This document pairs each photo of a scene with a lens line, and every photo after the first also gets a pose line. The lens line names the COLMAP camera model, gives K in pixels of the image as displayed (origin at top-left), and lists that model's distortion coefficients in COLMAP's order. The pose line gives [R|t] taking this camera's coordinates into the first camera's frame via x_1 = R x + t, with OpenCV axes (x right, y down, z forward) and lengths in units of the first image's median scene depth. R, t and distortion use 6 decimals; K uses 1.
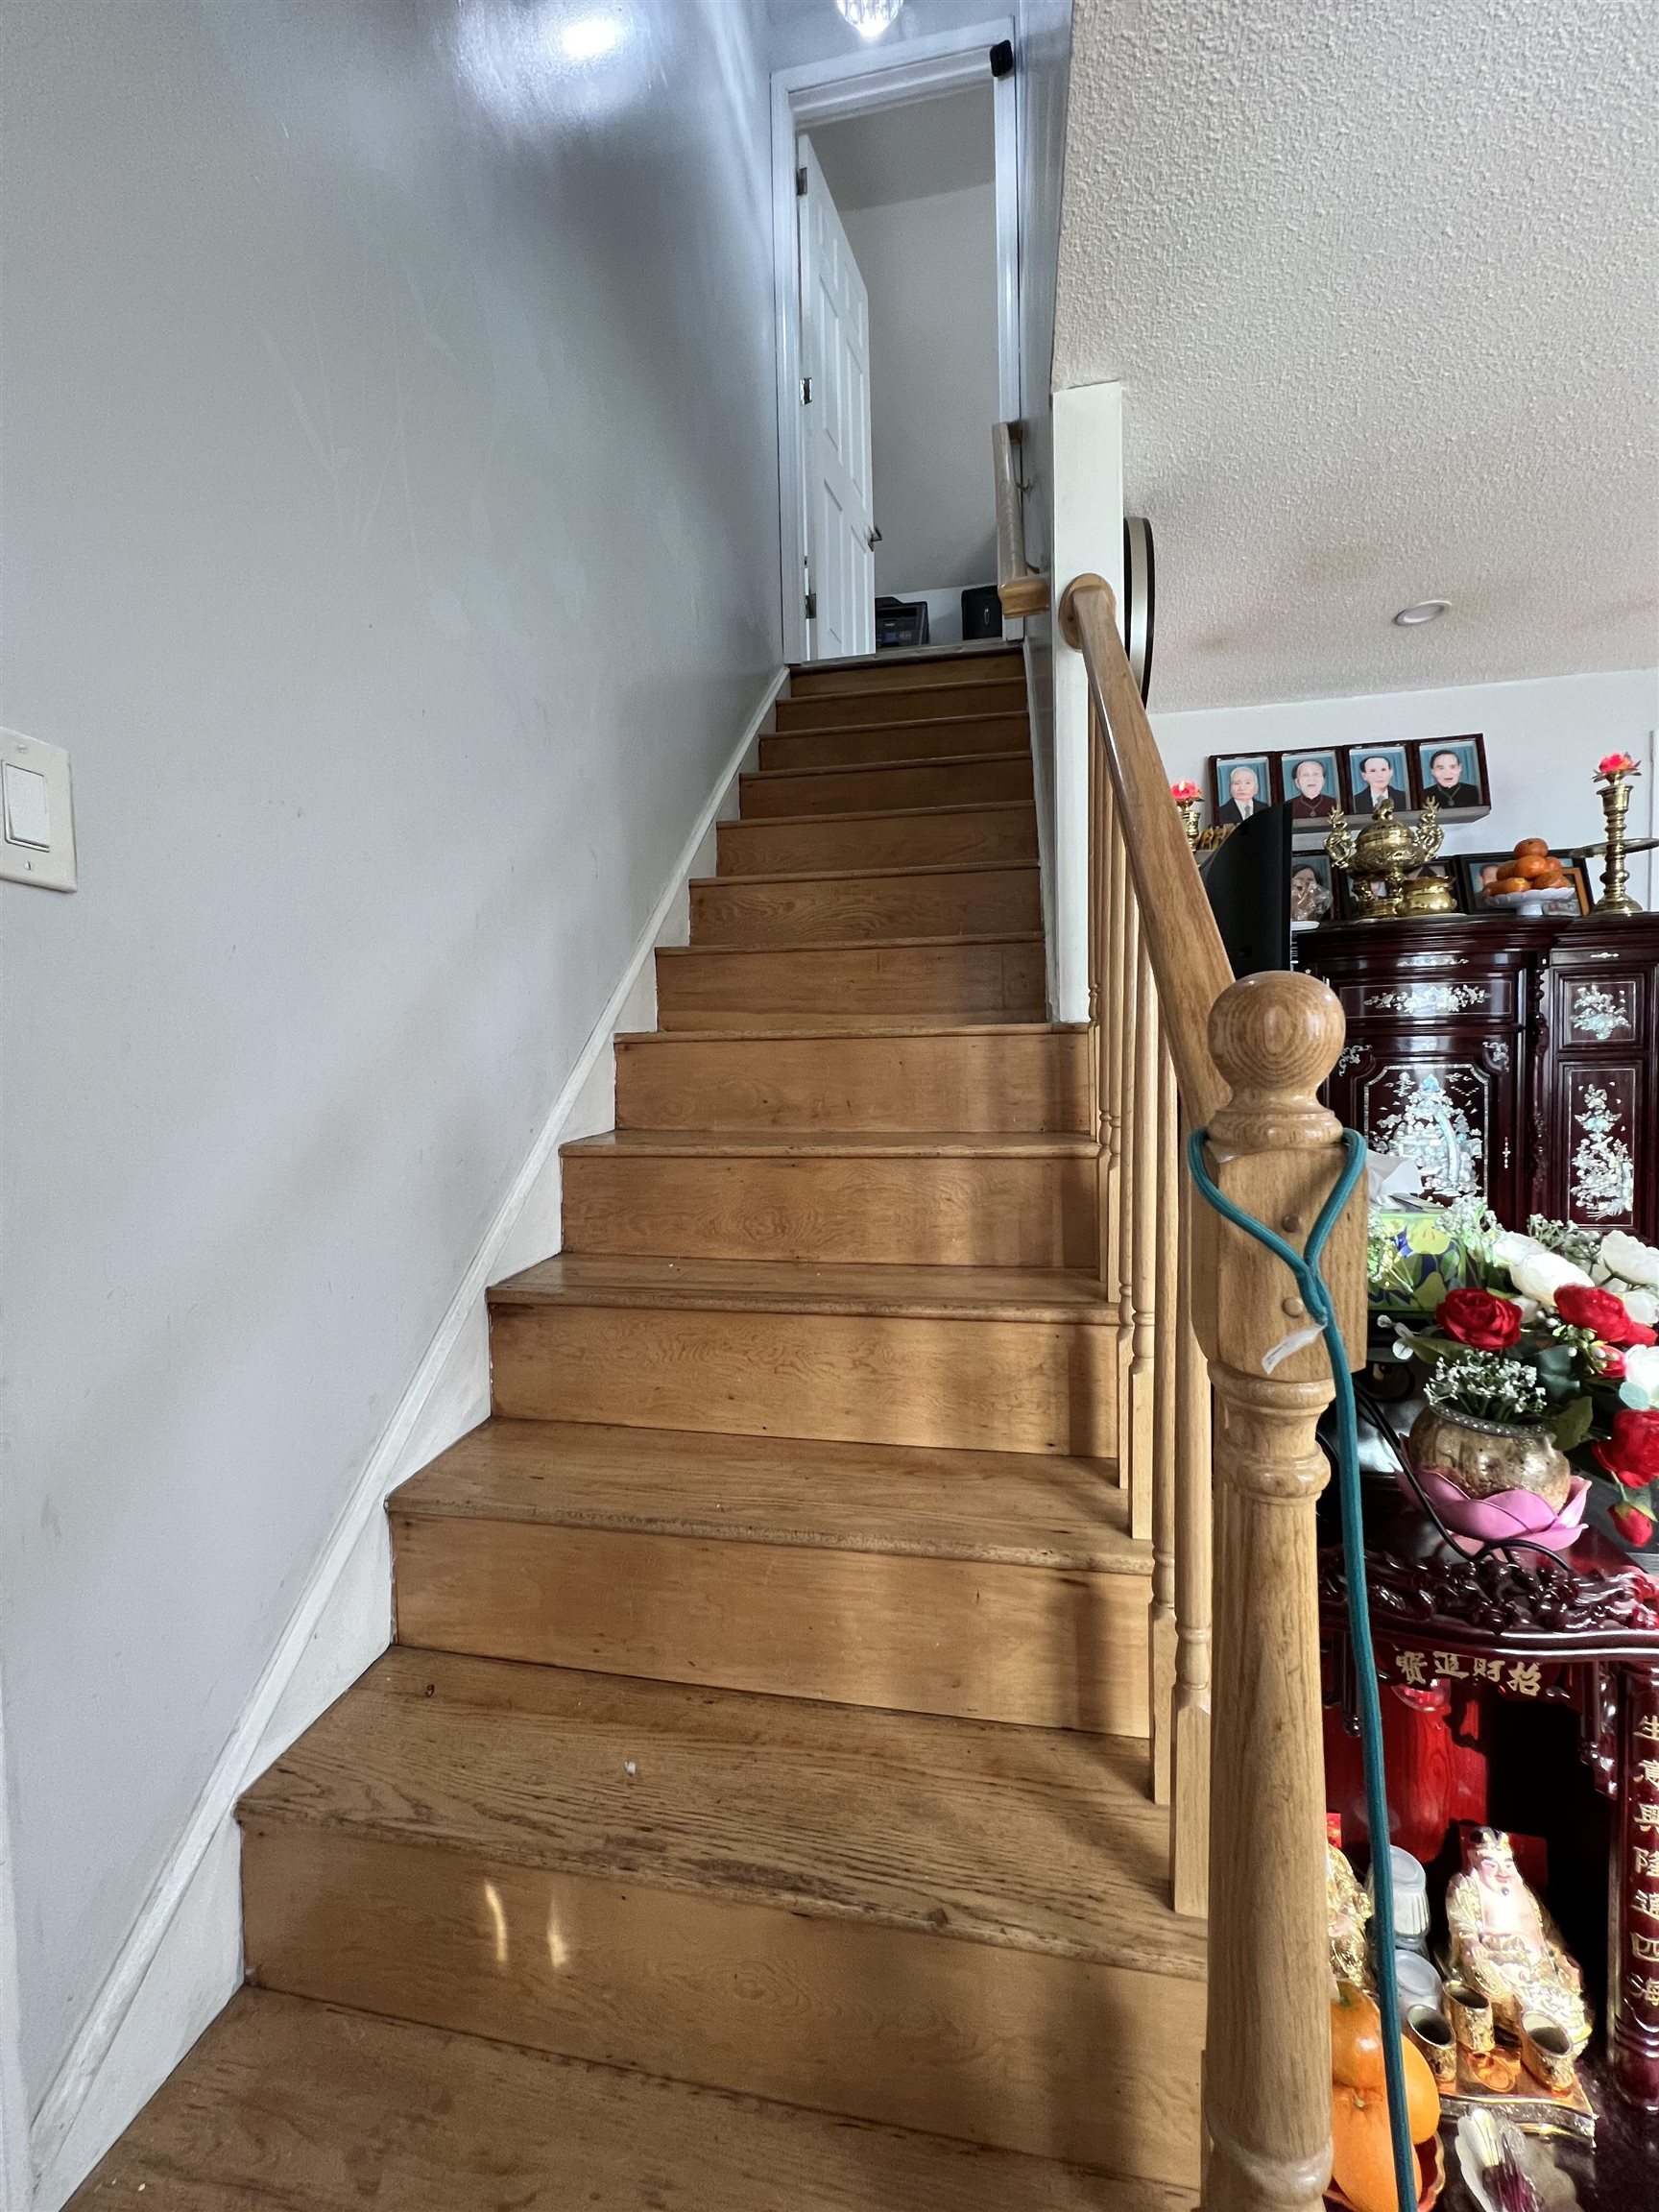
lens RADIAL K [[890.7, 0, 833.5], [0, 890.7, 1106.0], [0, 0, 1]] dist [0.000445, -0.000151]
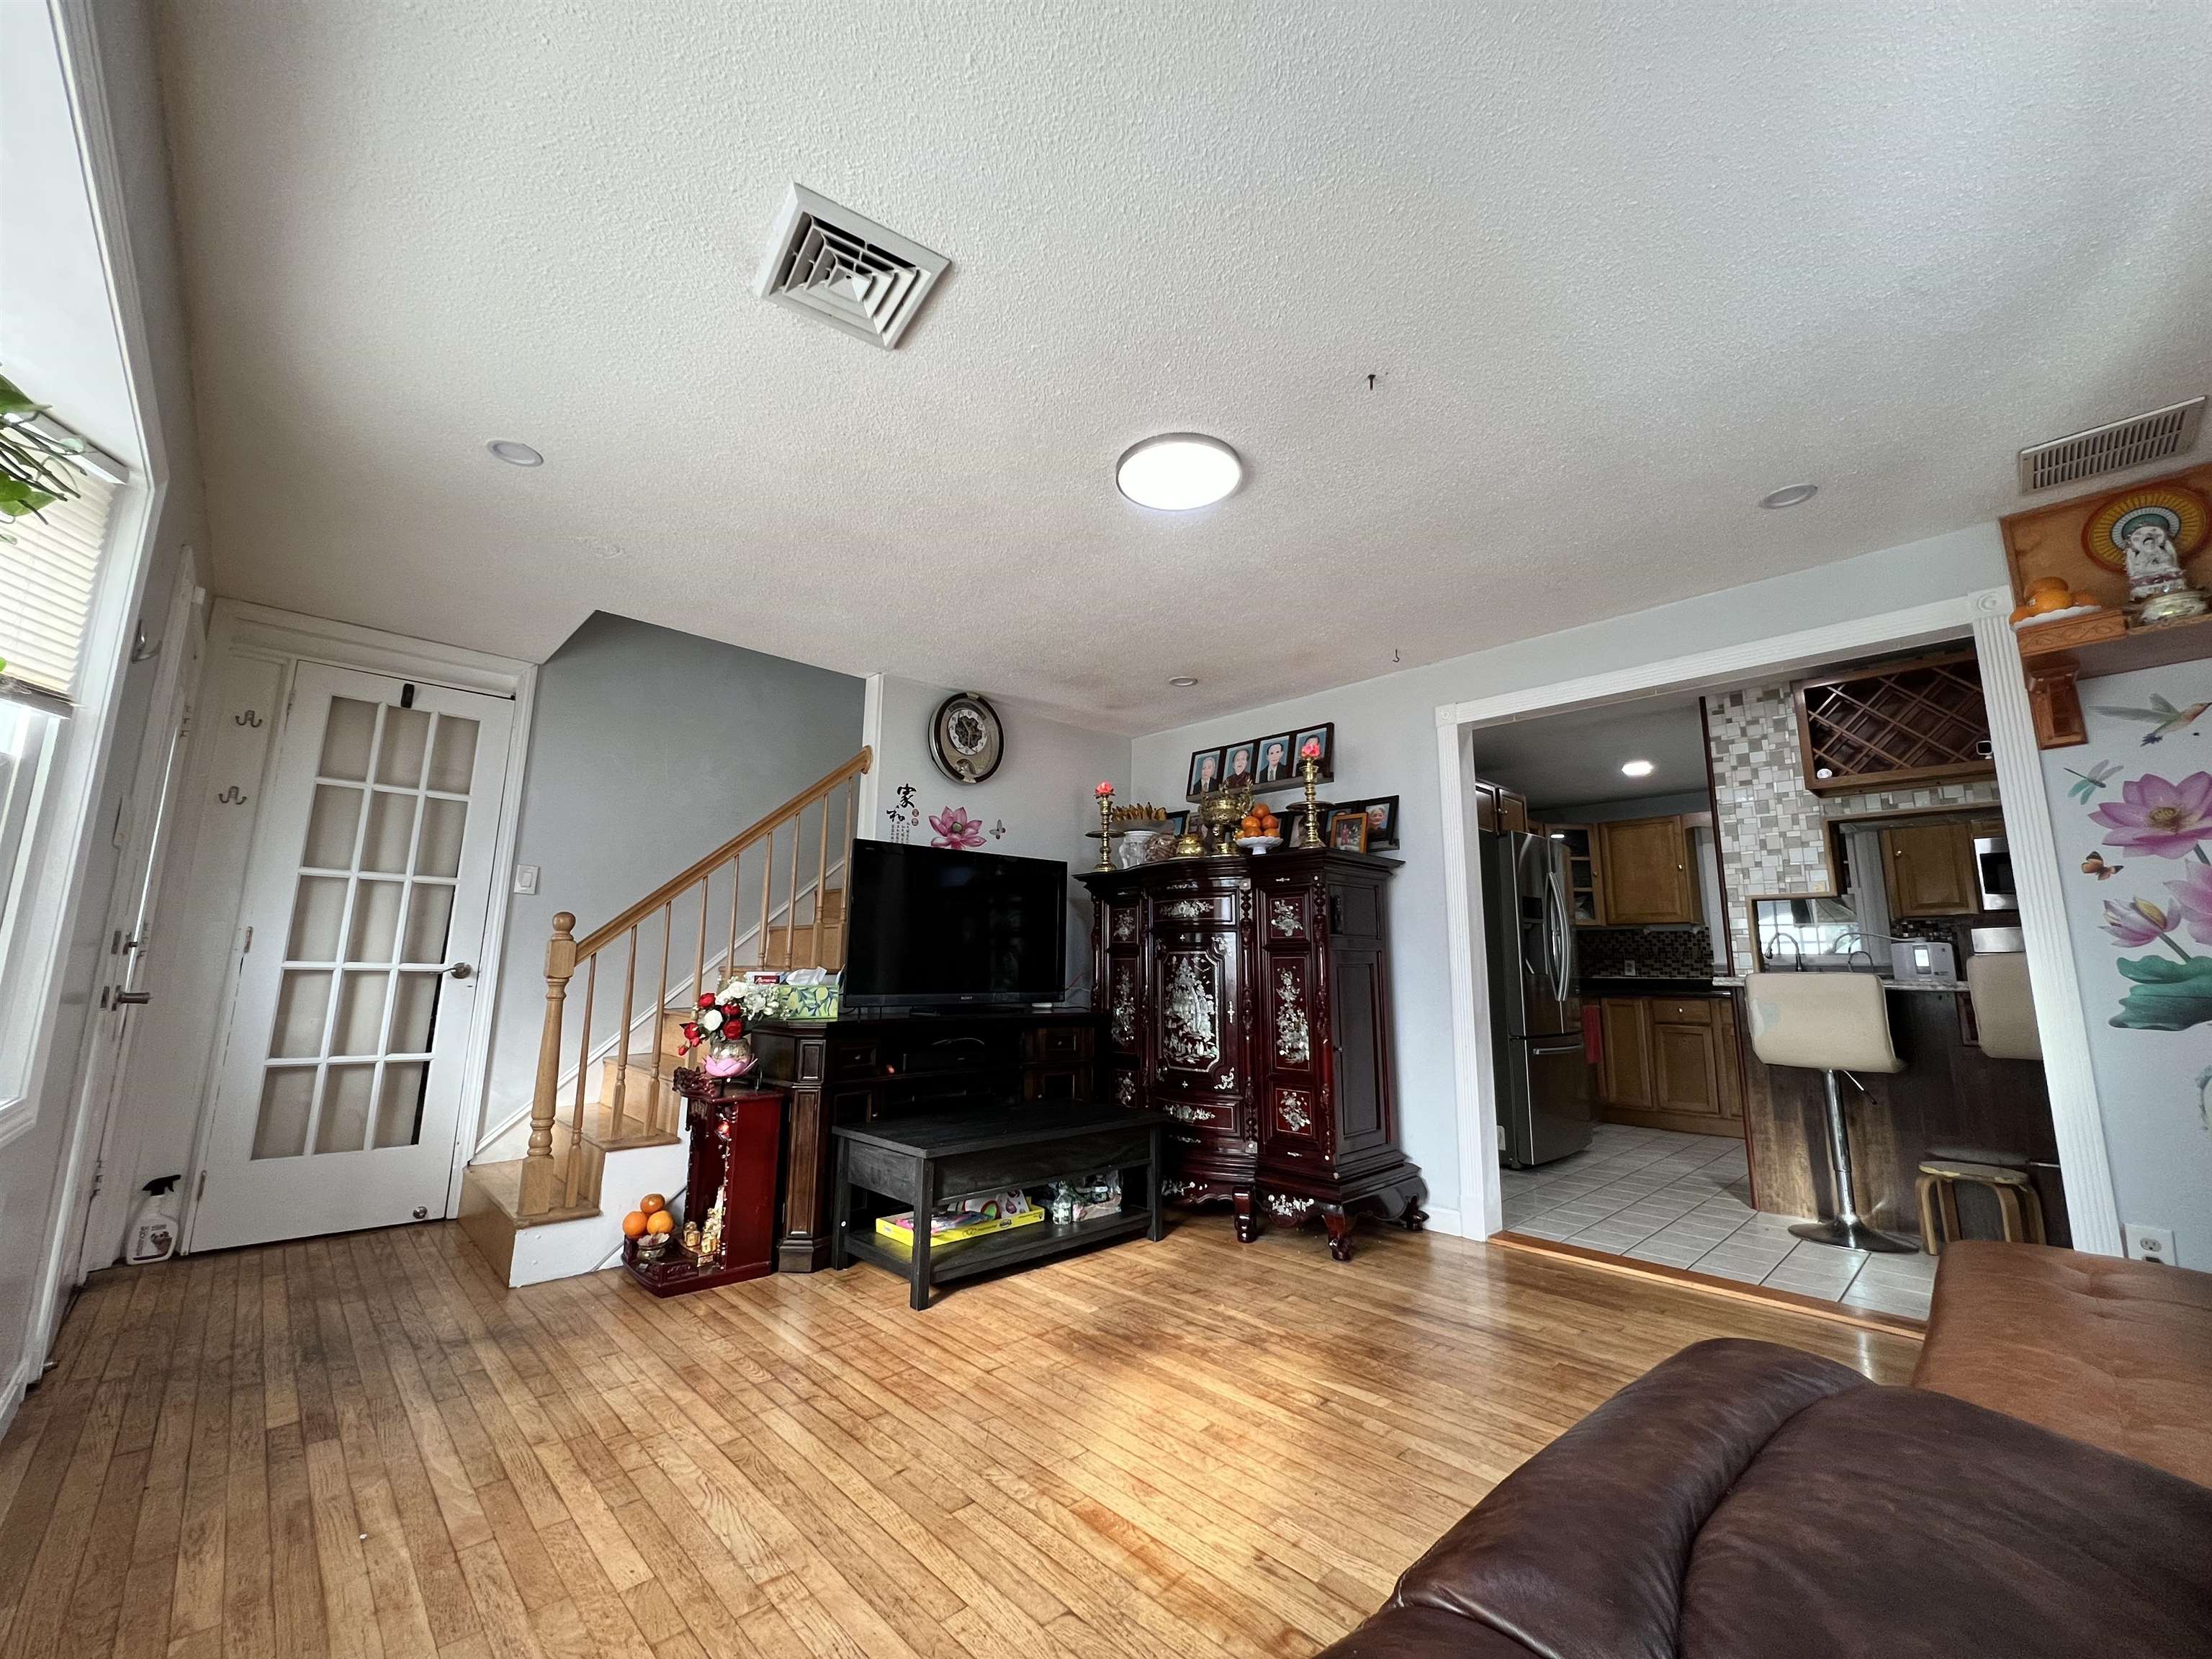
lens RADIAL K [[890.7, 0, 1098.8], [0, 890.7, 826.0], [0, 0, 1]] dist [0.000445, -0.000151]
pose [[0.806967, -0.059342, -0.587608, 1.485136], [-0.061009, 0.981241, -0.182878, 0.033149], [0.587437, 0.183426, 0.788209, -0.367111]]
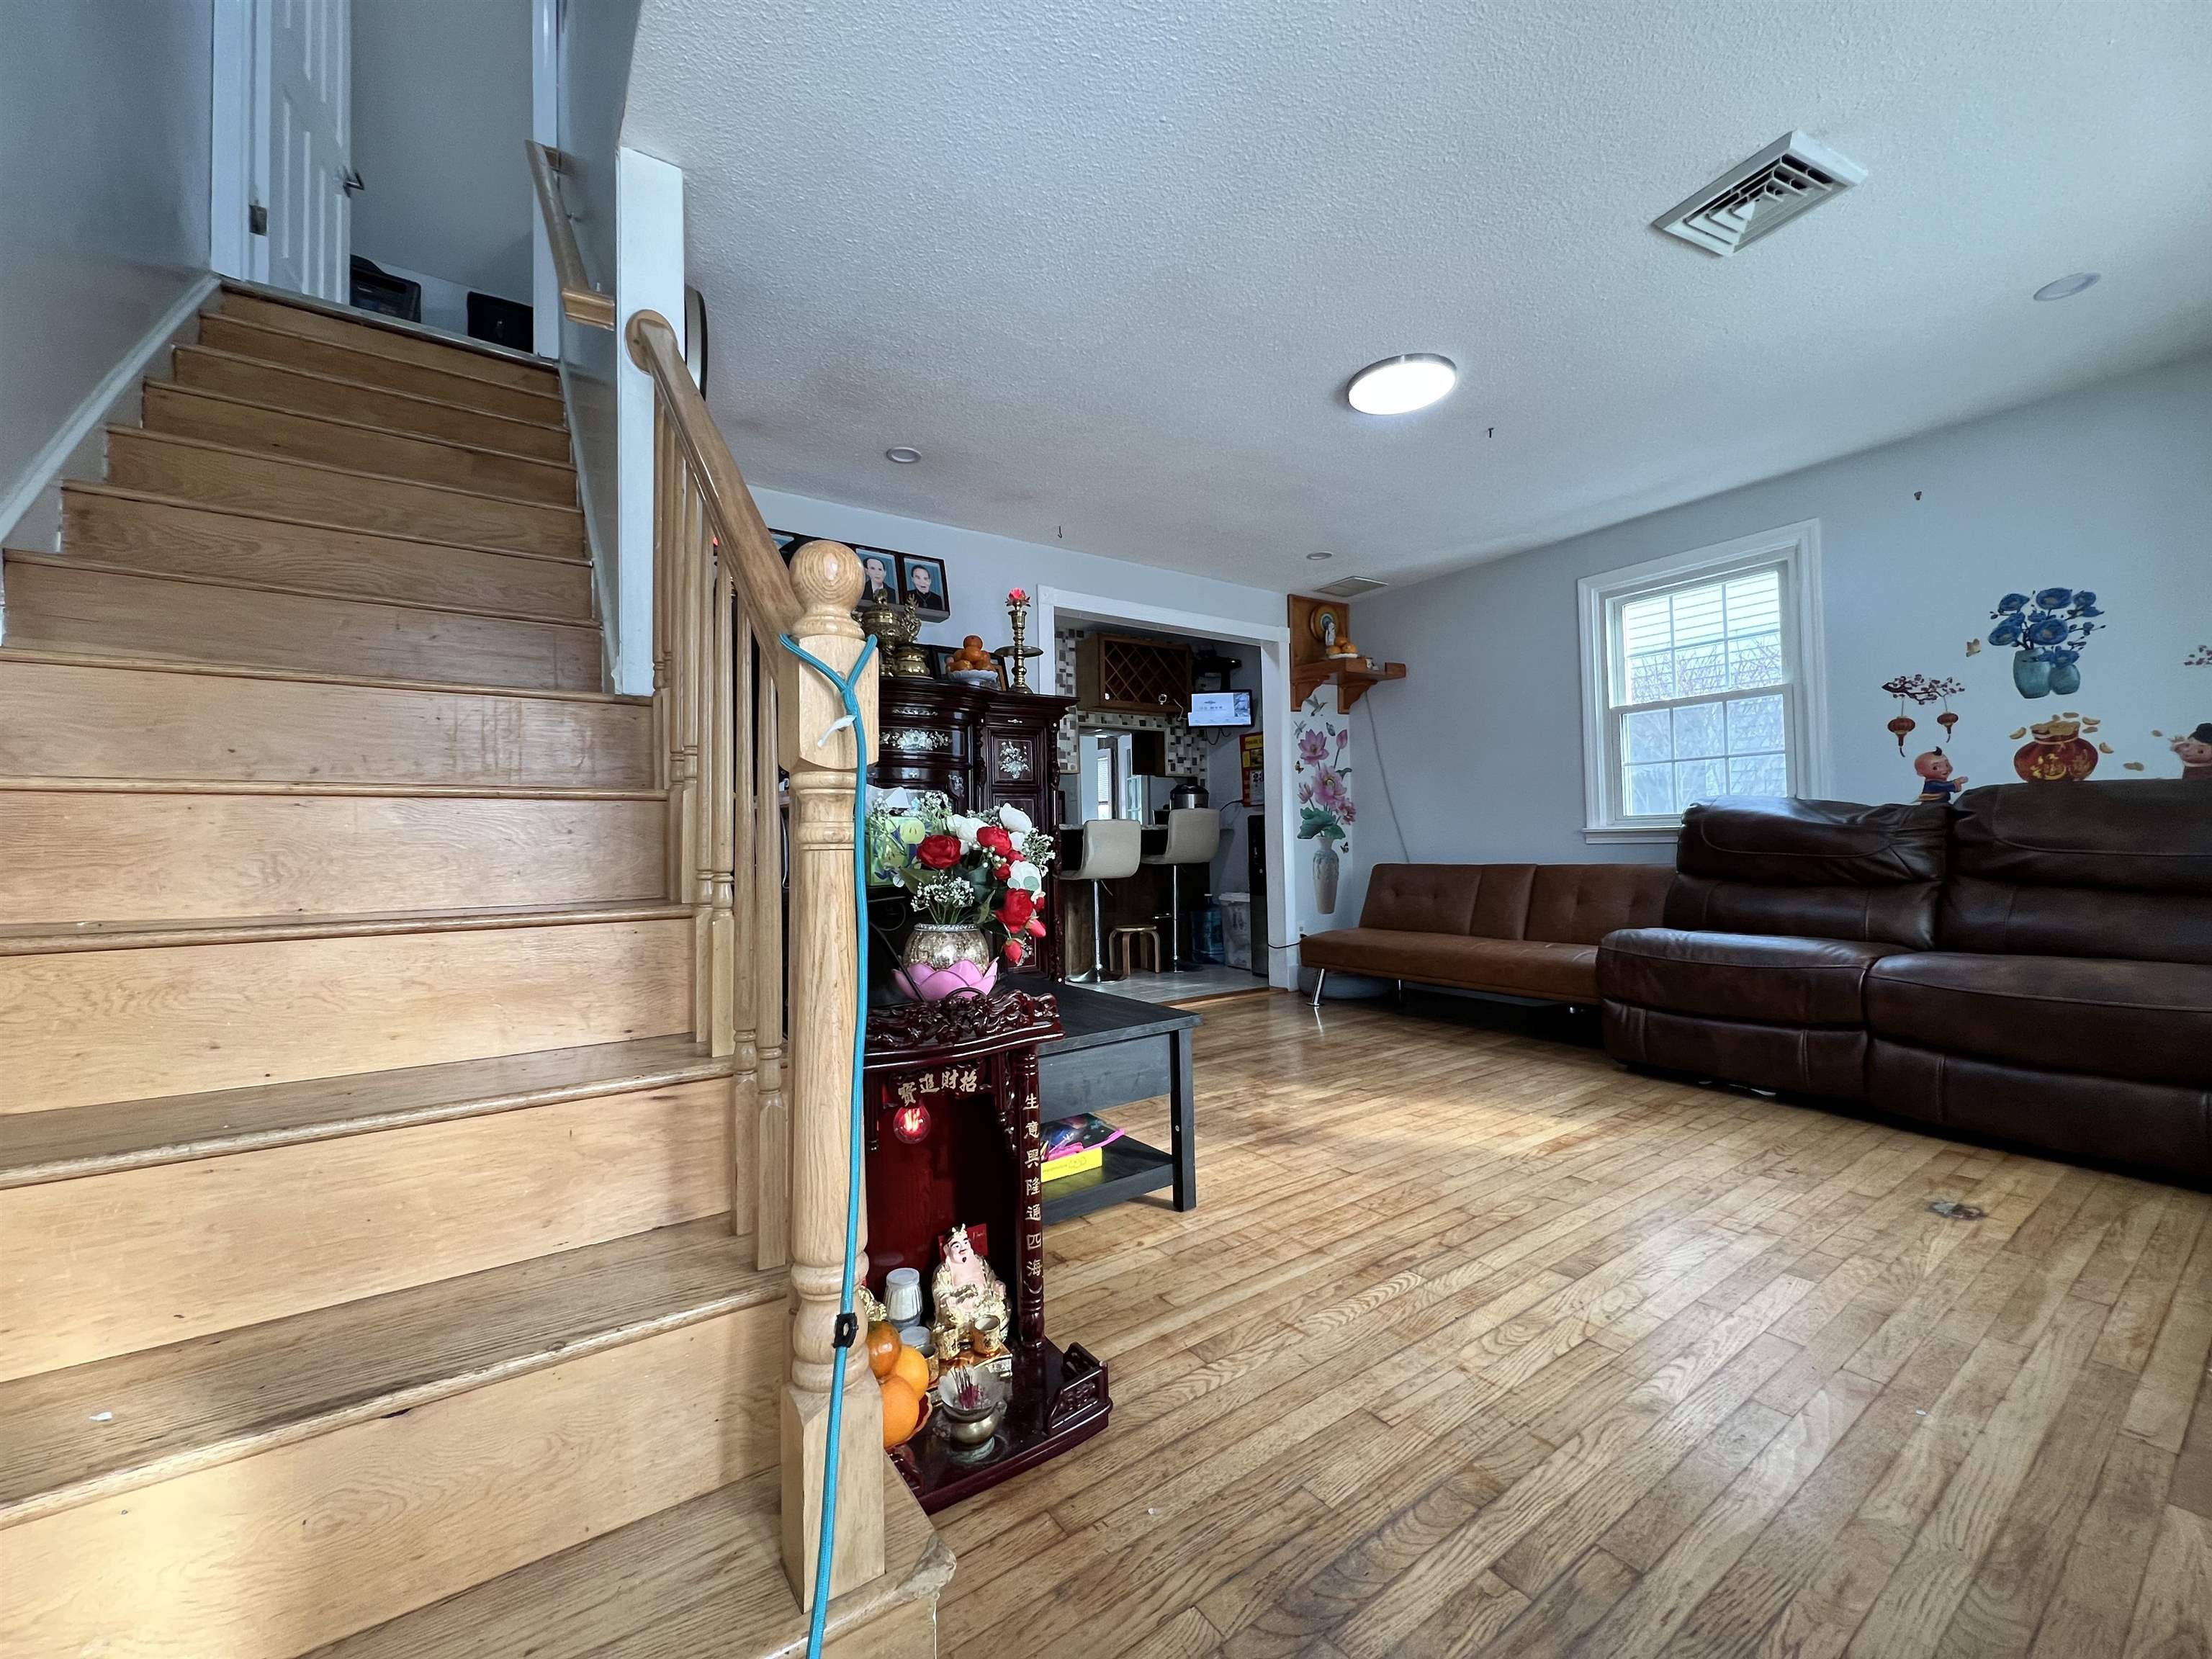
lens RADIAL K [[890.7, 0, 1104.0], [0, 890.7, 823.1], [0, 0, 1]] dist [0.000445, -0.000151]
pose [[0.700489, 0.029265, 0.713063, -0.071392], [0.034953, 0.996553, -0.075237, 0.112098], [-0.712806, 0.077626, 0.697052, -0.111689]]
